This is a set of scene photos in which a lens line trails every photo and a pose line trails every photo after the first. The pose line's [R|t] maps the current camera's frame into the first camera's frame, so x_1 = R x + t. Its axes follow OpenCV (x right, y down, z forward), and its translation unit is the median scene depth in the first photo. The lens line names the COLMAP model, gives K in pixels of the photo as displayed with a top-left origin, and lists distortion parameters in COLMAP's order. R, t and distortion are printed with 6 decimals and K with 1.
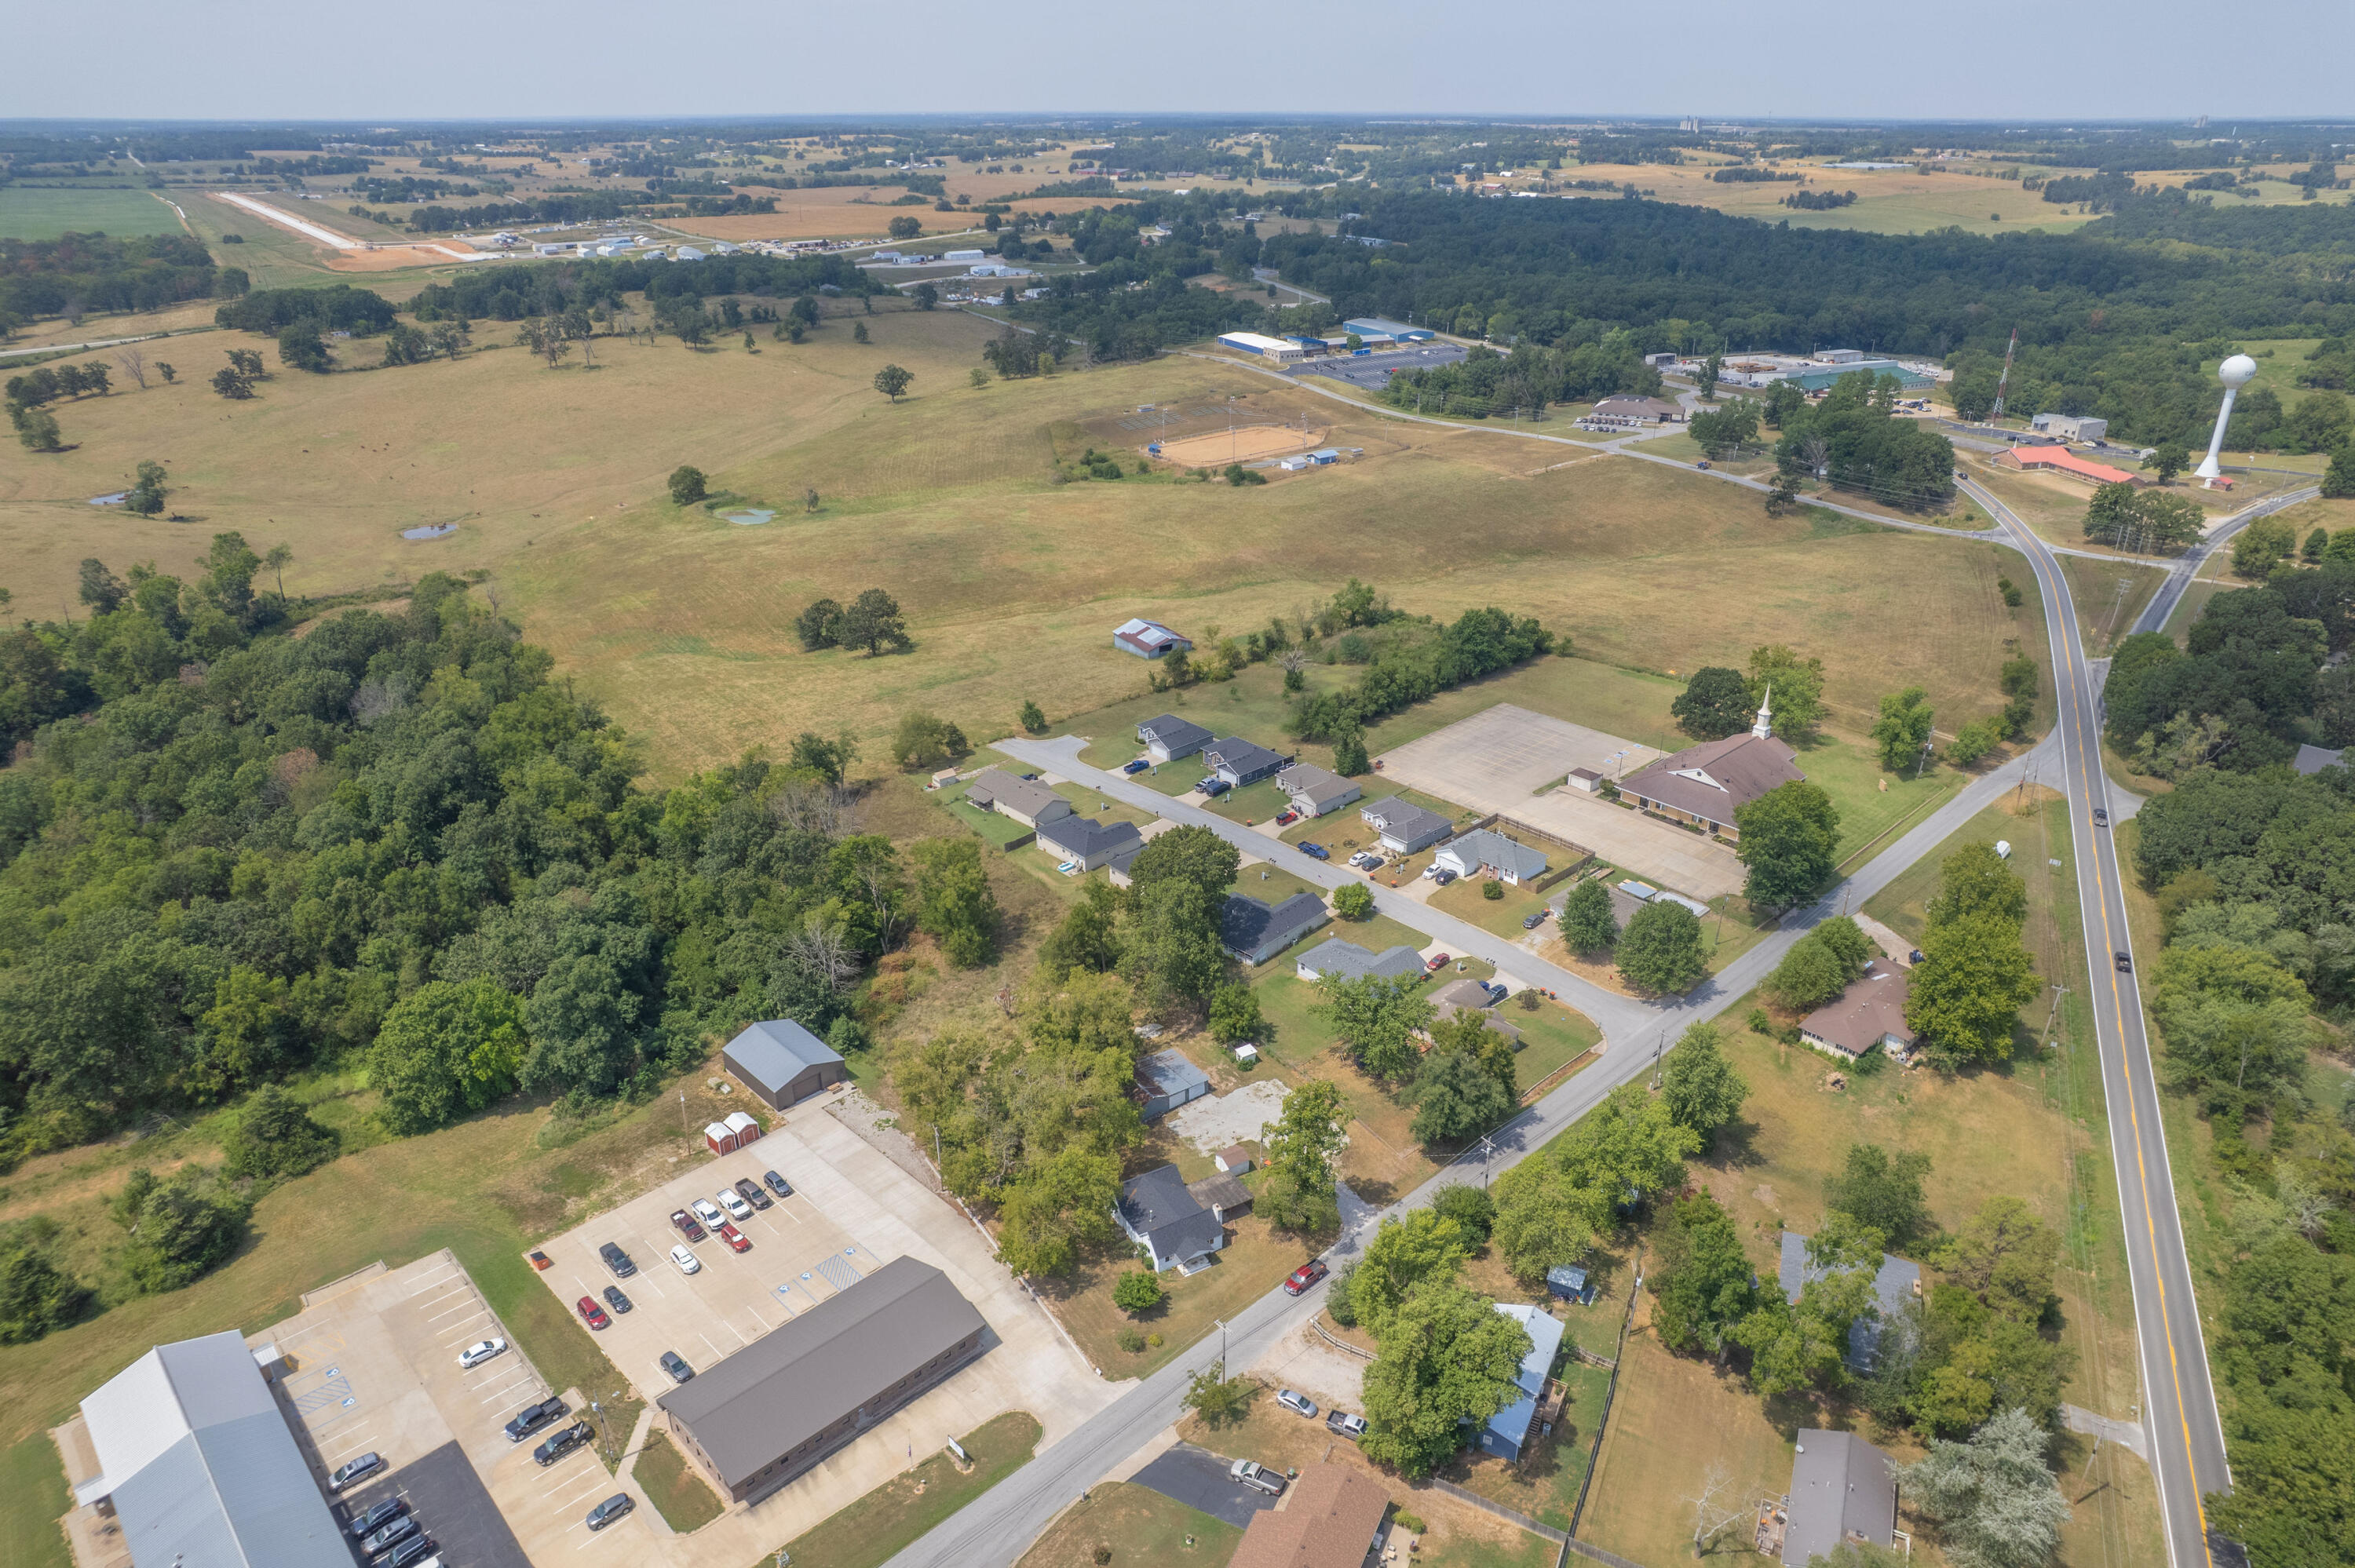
lens RADIAL K [[1486.0, 0, 1184.3], [0, 1486.0, 848.8], [0, 0, 1]] dist [-0.059989, 0.067668]
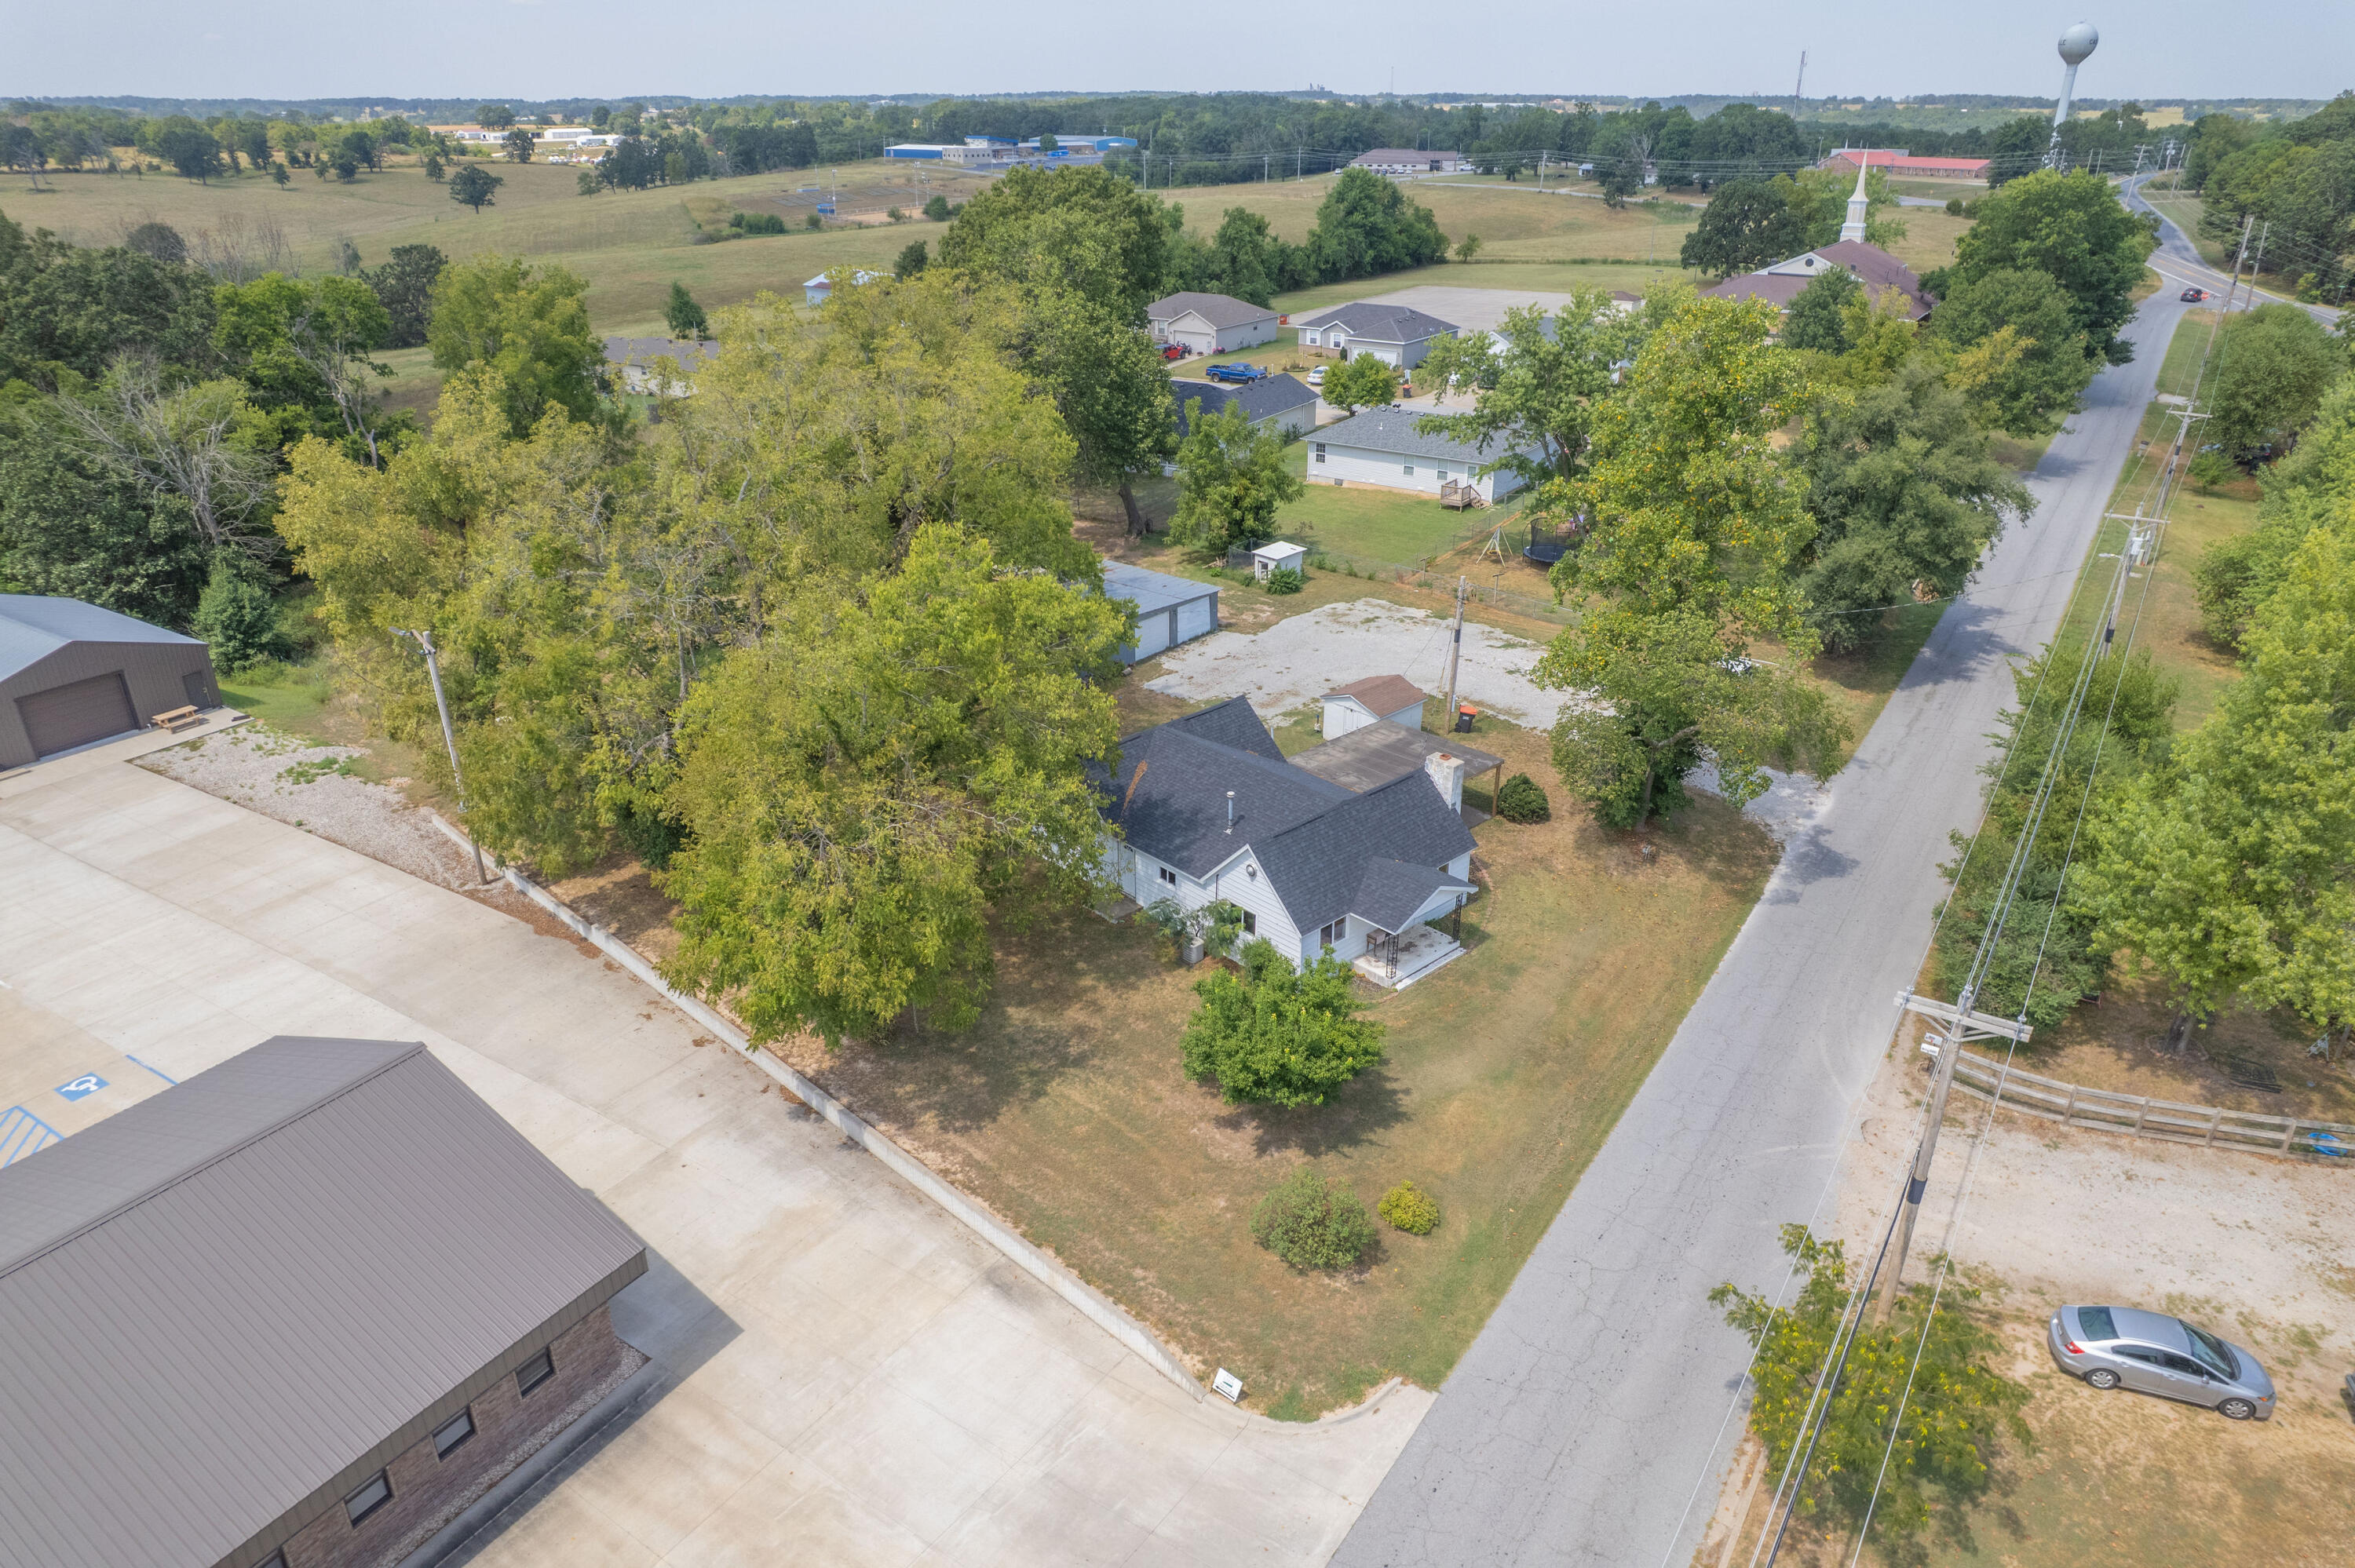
lens RADIAL K [[1507.1, 0, 1172.0], [0, 1507.1, 790.9], [0, 0, 1]] dist [-0.076406, 0.072611]
pose [[0.975566, -0.100340, 0.195454, -0.075970], [0.107515, 0.993852, -0.026425, 0.212256], [-0.191601, 0.046793, 0.980357, 0.609089]]
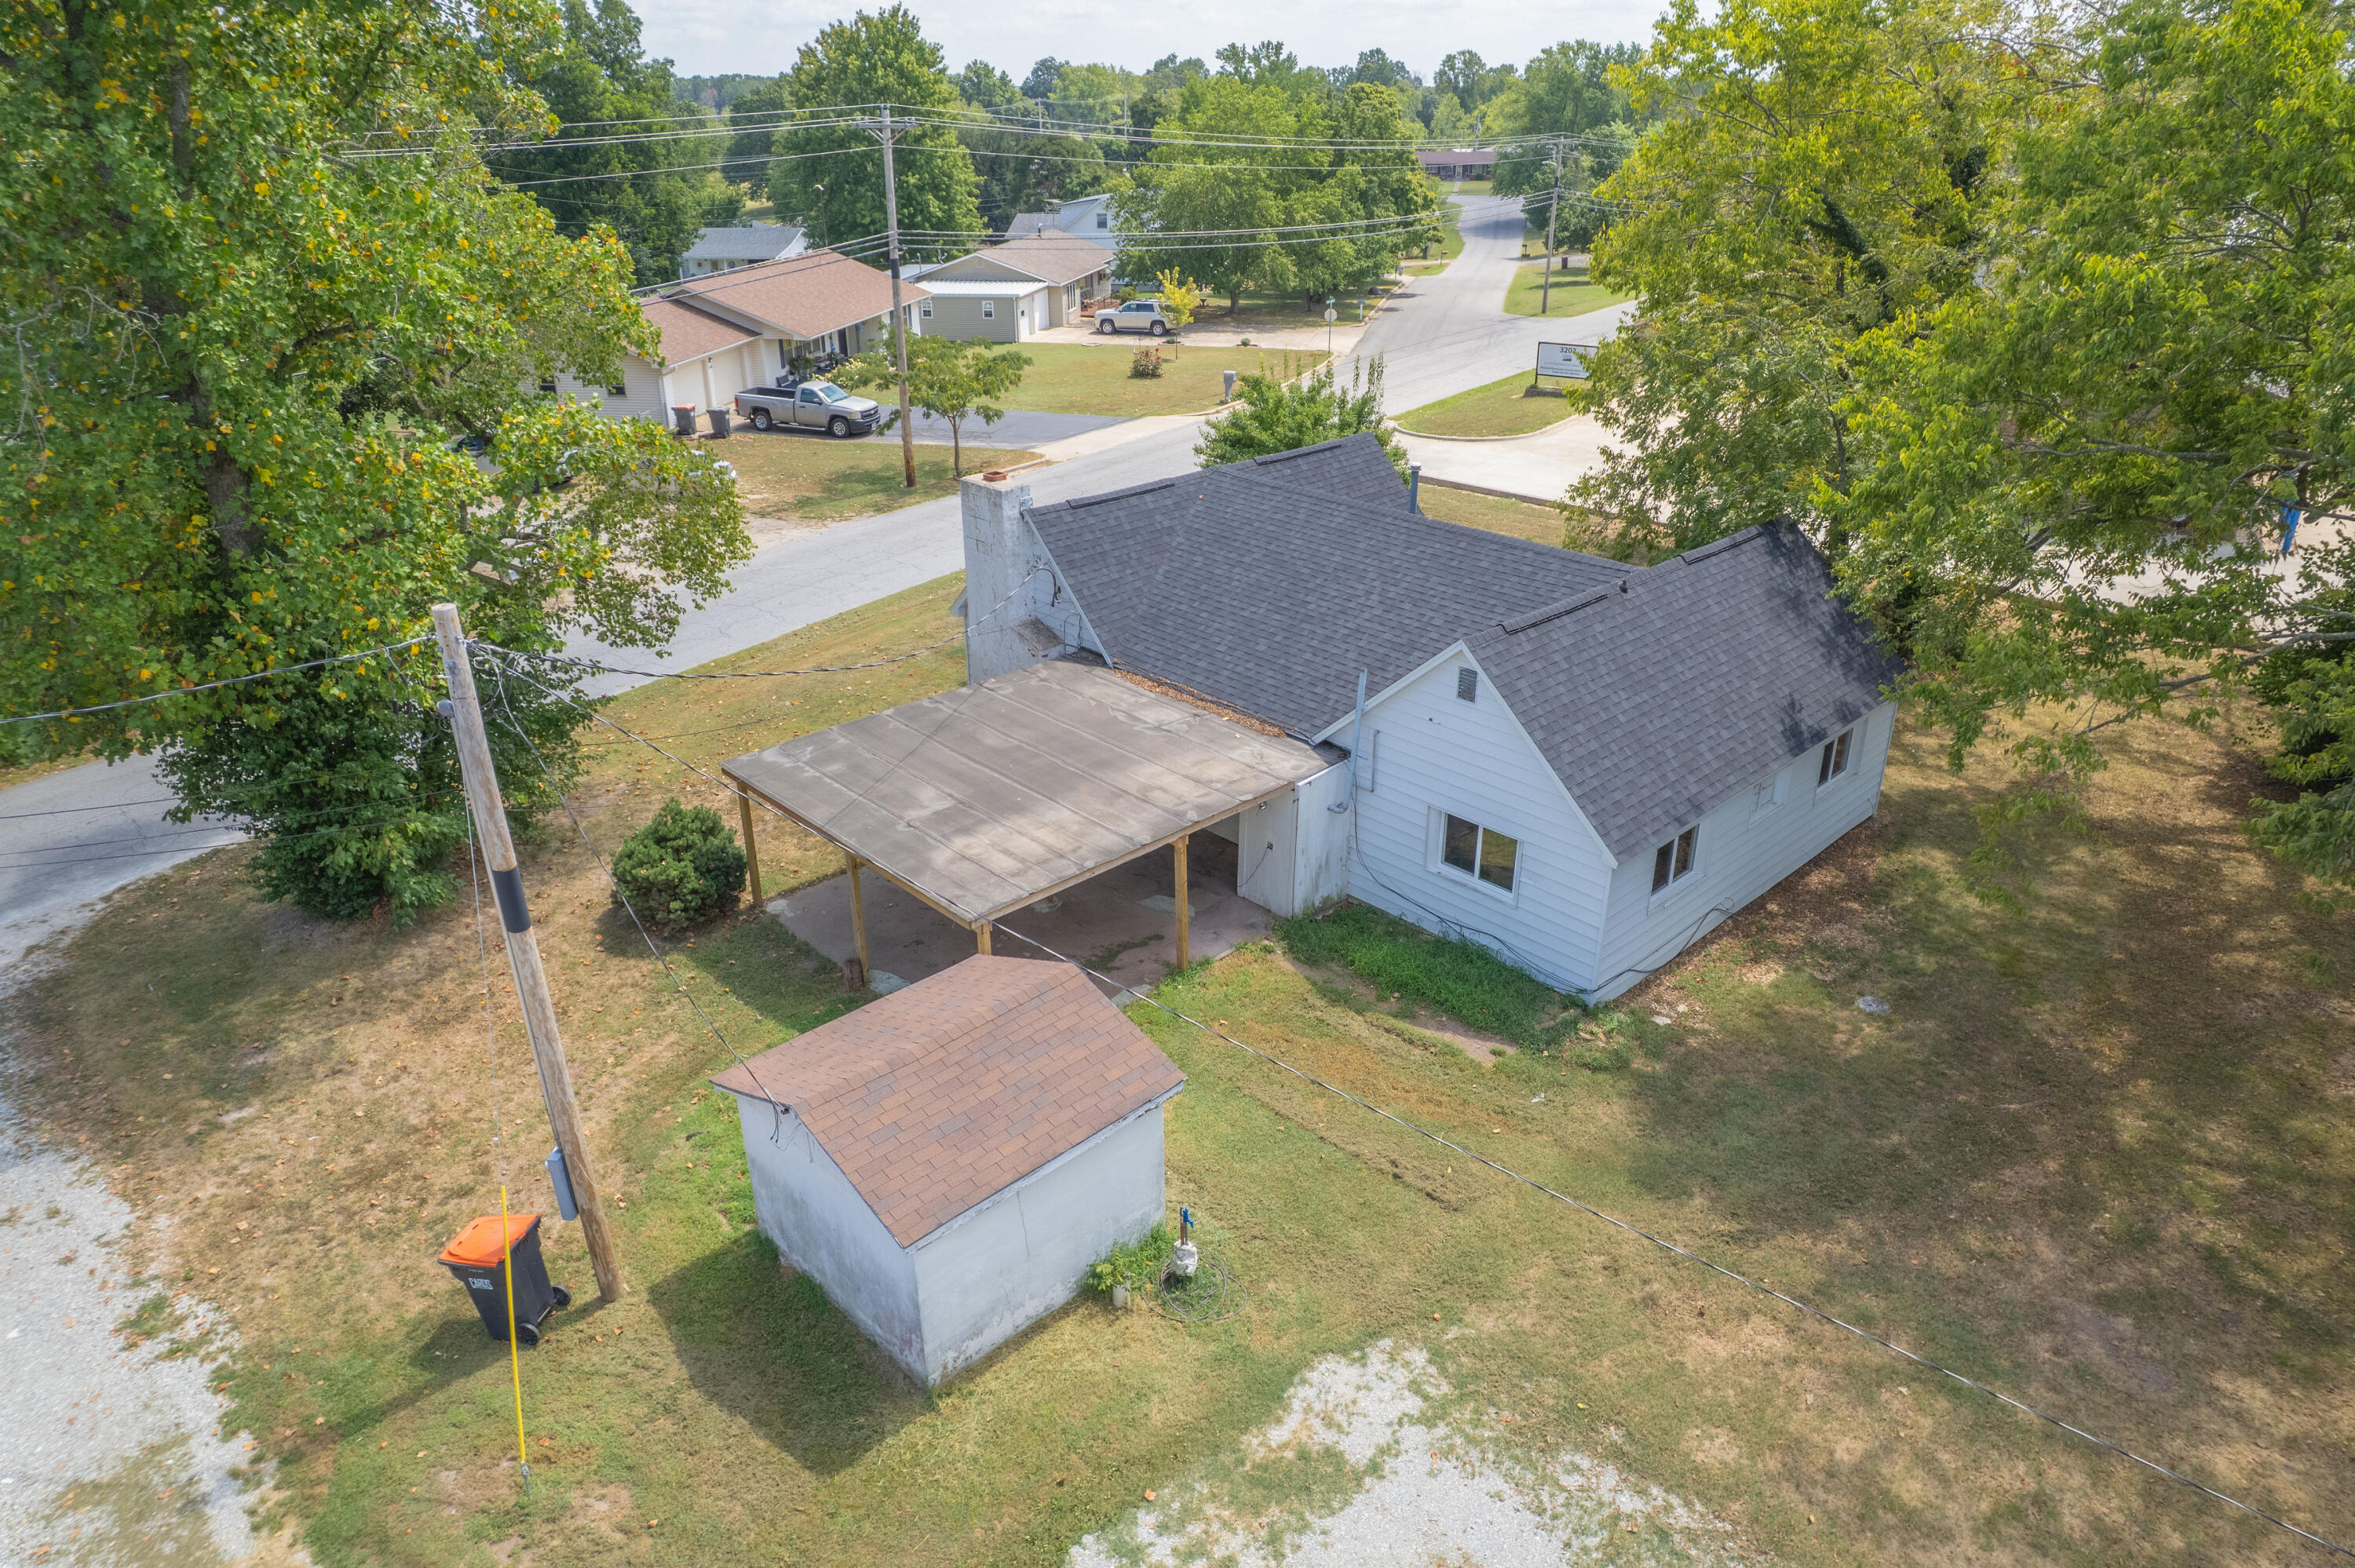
lens RADIAL K [[1507.1, 0, 1172.0], [0, 1507.1, 790.9], [0, 0, 1]] dist [-0.076406, 0.072611]
pose [[-0.974881, 0.097319, -0.200338, 0.032077], [-0.099621, 0.613961, 0.783025, 0.122599], [0.199203, 0.783314, -0.588844, 0.944473]]
